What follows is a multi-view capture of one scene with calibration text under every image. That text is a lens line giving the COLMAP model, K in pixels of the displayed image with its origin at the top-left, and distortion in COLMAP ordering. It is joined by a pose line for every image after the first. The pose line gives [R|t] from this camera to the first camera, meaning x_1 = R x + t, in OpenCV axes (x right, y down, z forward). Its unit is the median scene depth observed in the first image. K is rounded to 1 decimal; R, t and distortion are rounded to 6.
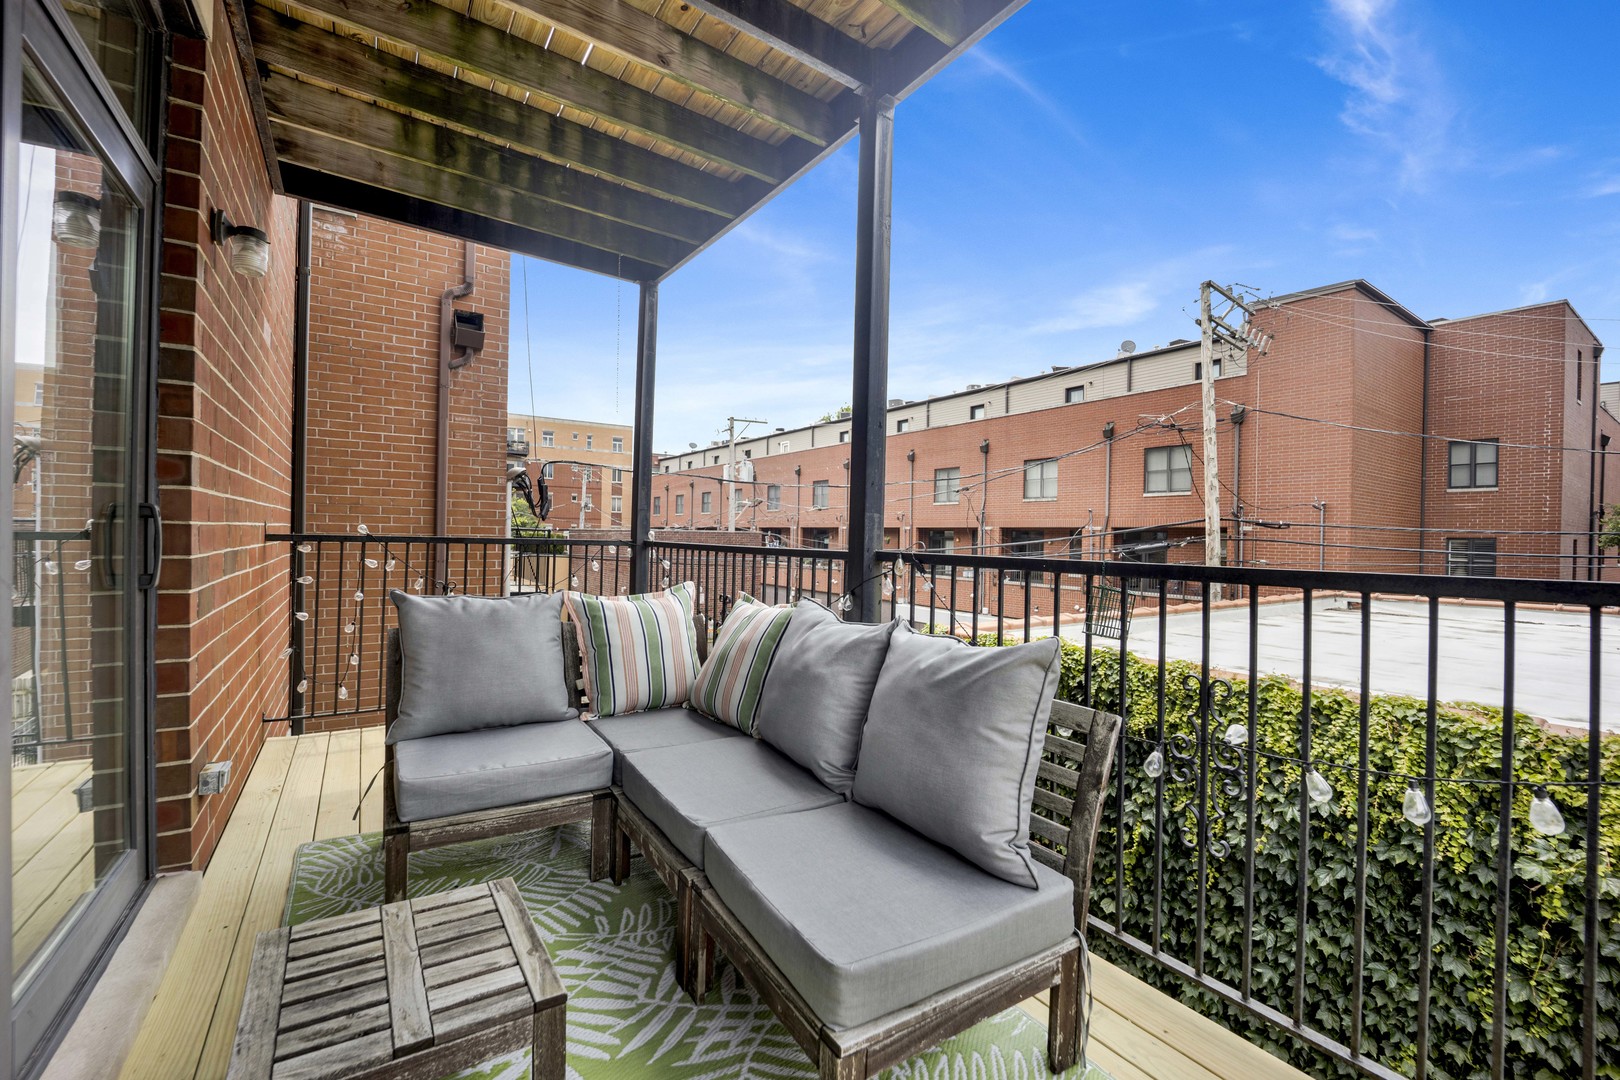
lens RADIAL K [[664.3, 0, 800.8], [0, 664.3, 547.0], [0, 0, 1]] dist [-0.020483, -0.001839]
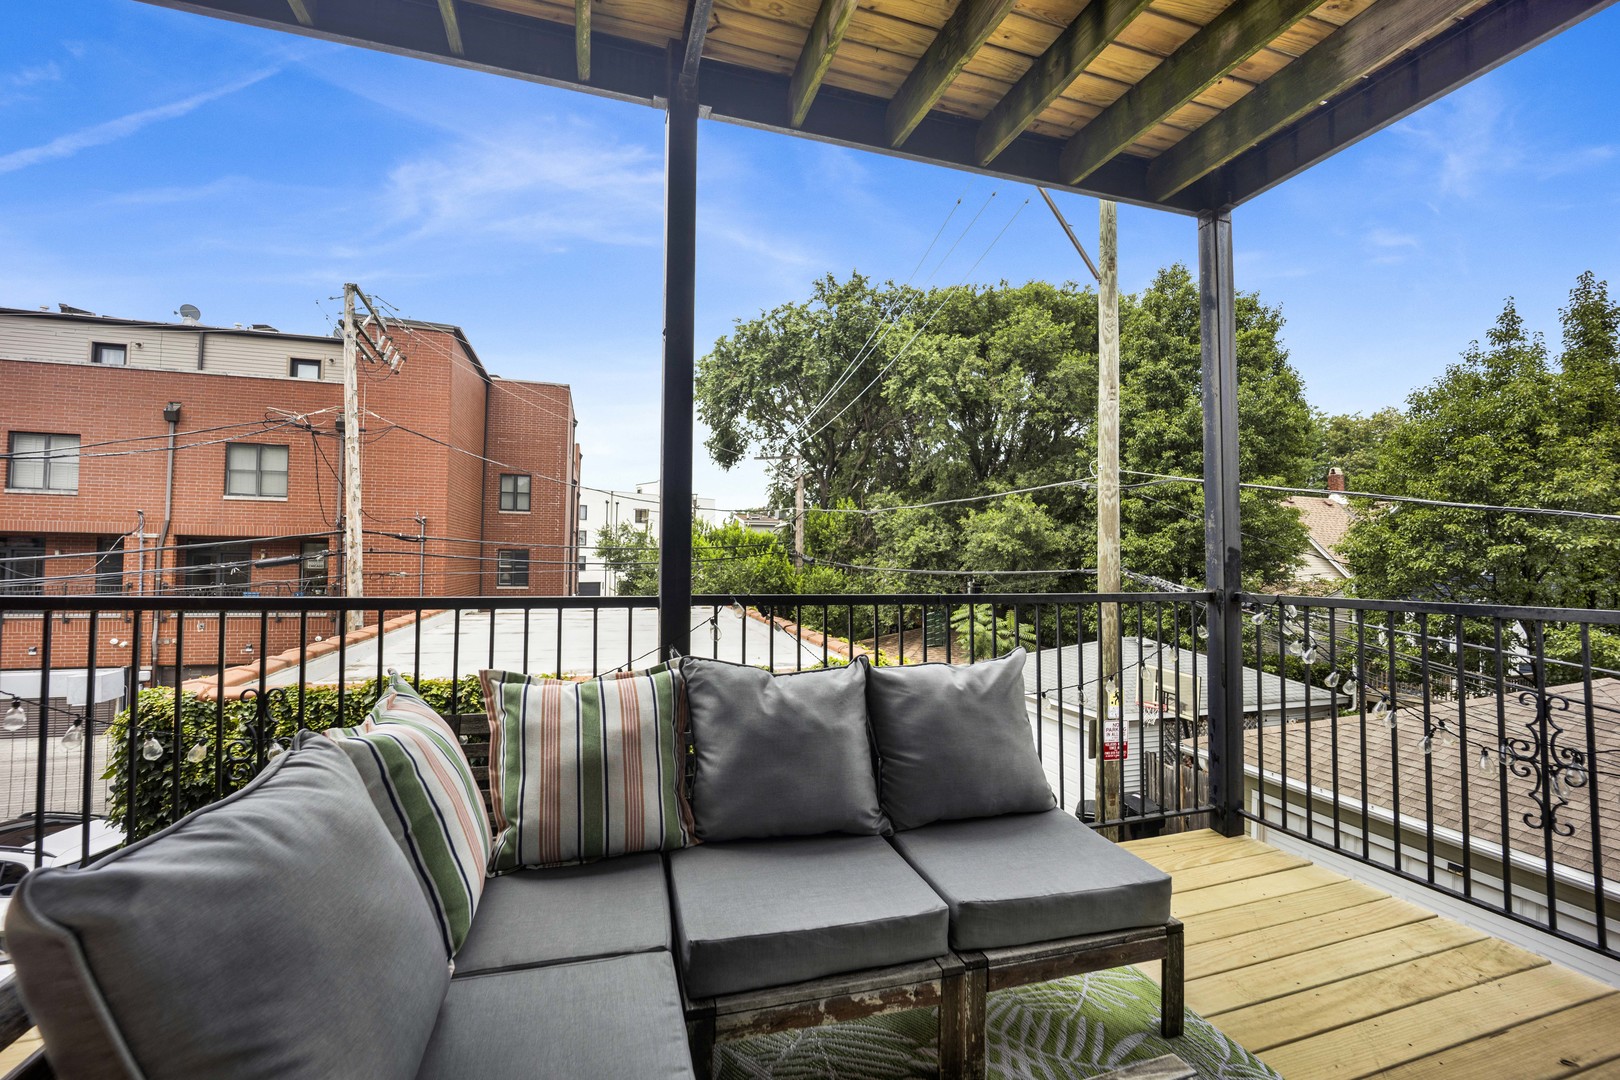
lens RADIAL K [[664.3, 0, 809.9], [0, 664.3, 545.0], [0, 0, 1]] dist [-0.020483, -0.001839]
pose [[0.272724, 0.007070, 0.962066, -0.230088], [0.007502, 0.999927, -0.009475, -0.016238], [-0.962063, 0.009801, 0.272651, 0.194648]]
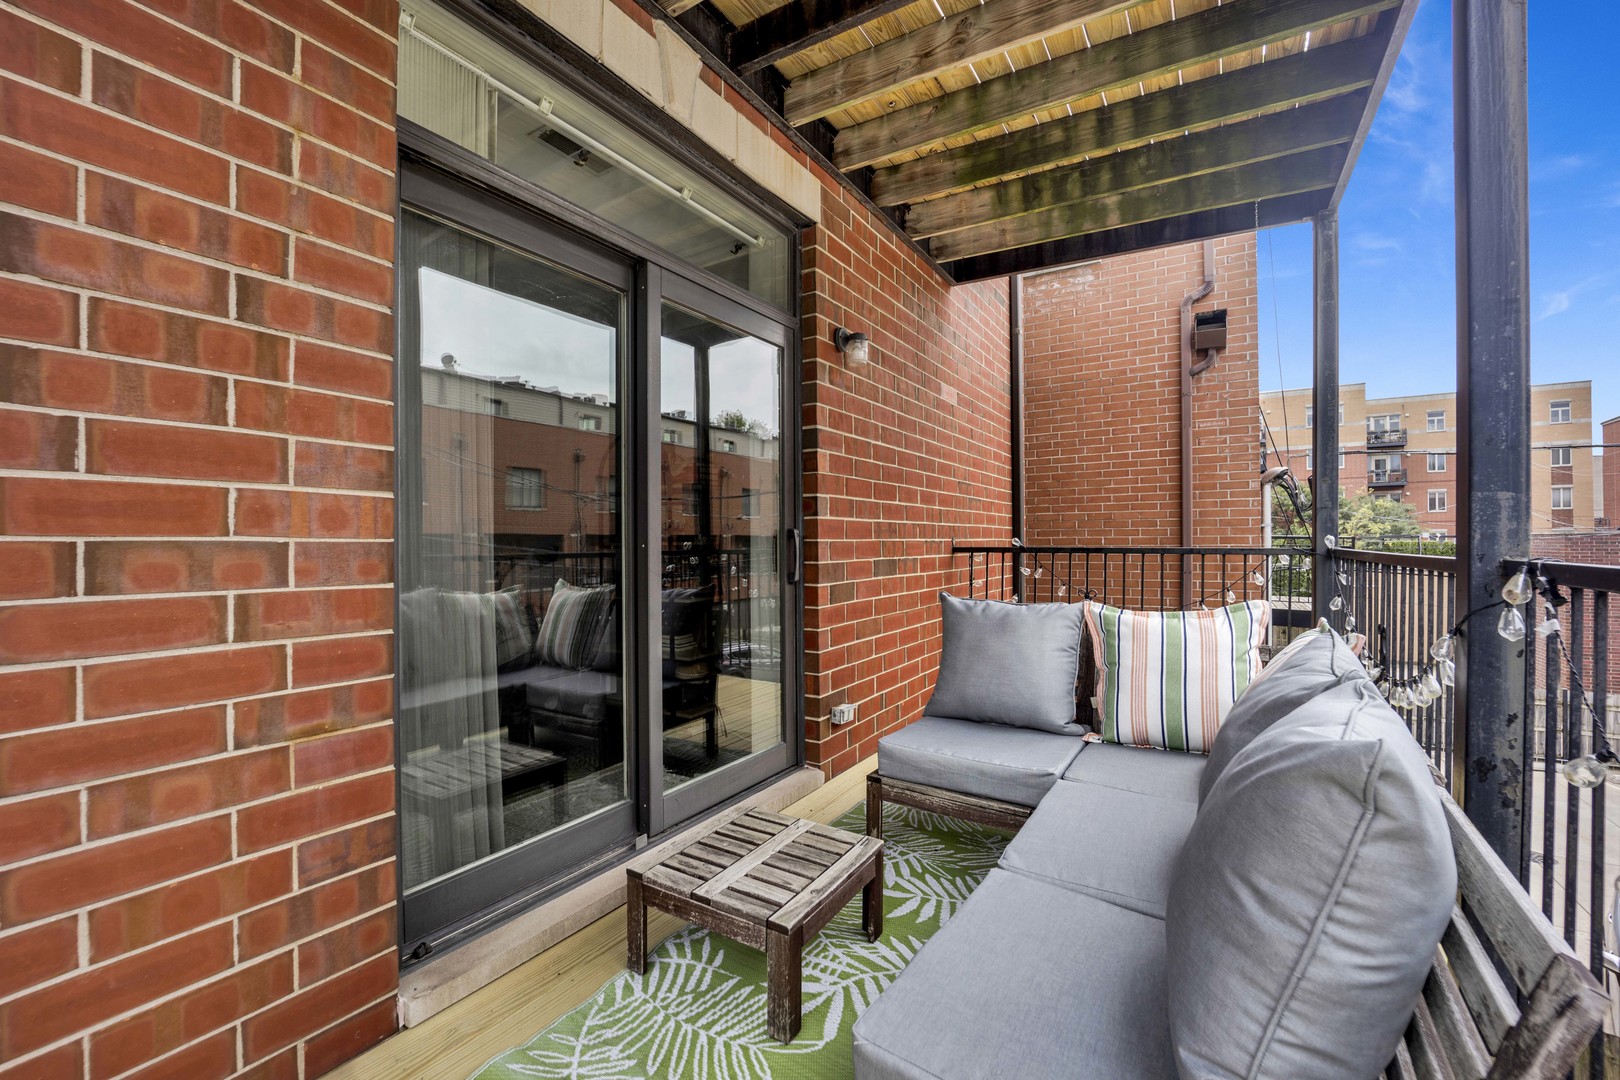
lens RADIAL K [[664.3, 0, 811.1], [0, 664.3, 546.4], [0, 0, 1]] dist [-0.020483, -0.001839]
pose [[0.419441, -0.017543, -0.907613, 0.114984], [0.000070, 0.999814, -0.019293, 0.001807], [0.907783, 0.008028, 0.419364, 0.080622]]
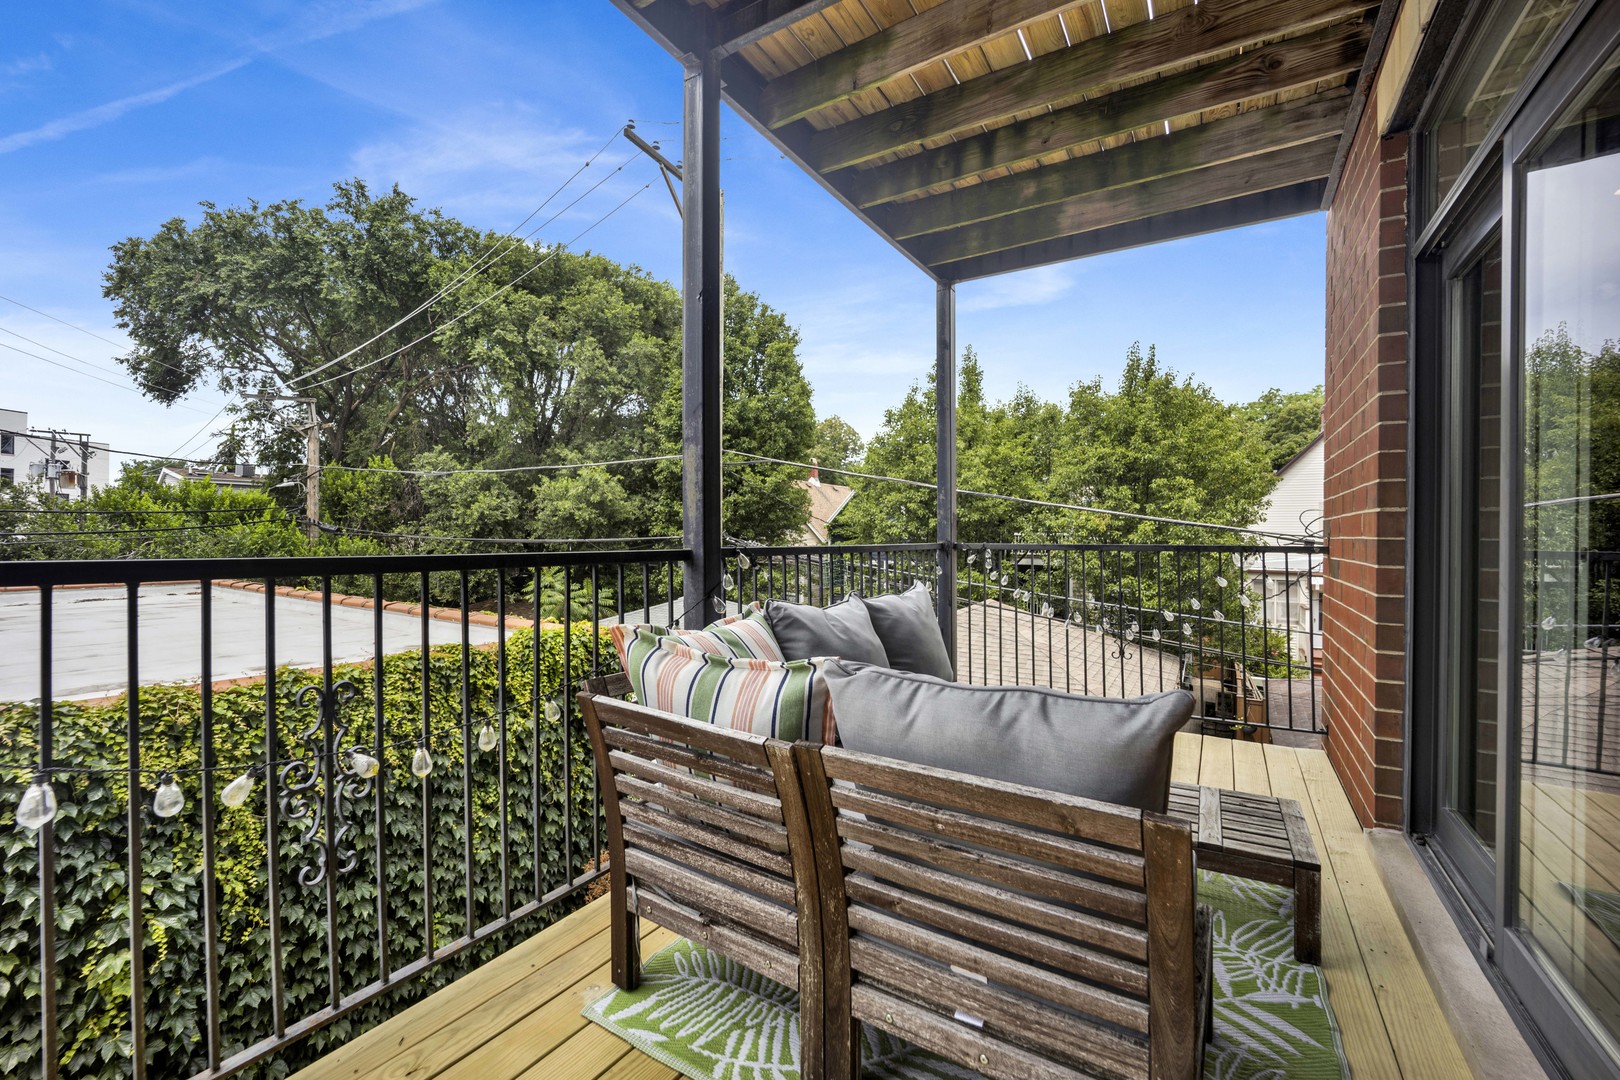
lens RADIAL K [[664.3, 0, 806.9], [0, 664.3, 534.5], [0, 0, 1]] dist [-0.020483, -0.001839]
pose [[-0.422678, -0.019853, 0.906062, -0.259237], [-0.000865, 0.999768, 0.021502, -0.011020], [-0.906279, 0.008304, -0.422598, 0.407083]]
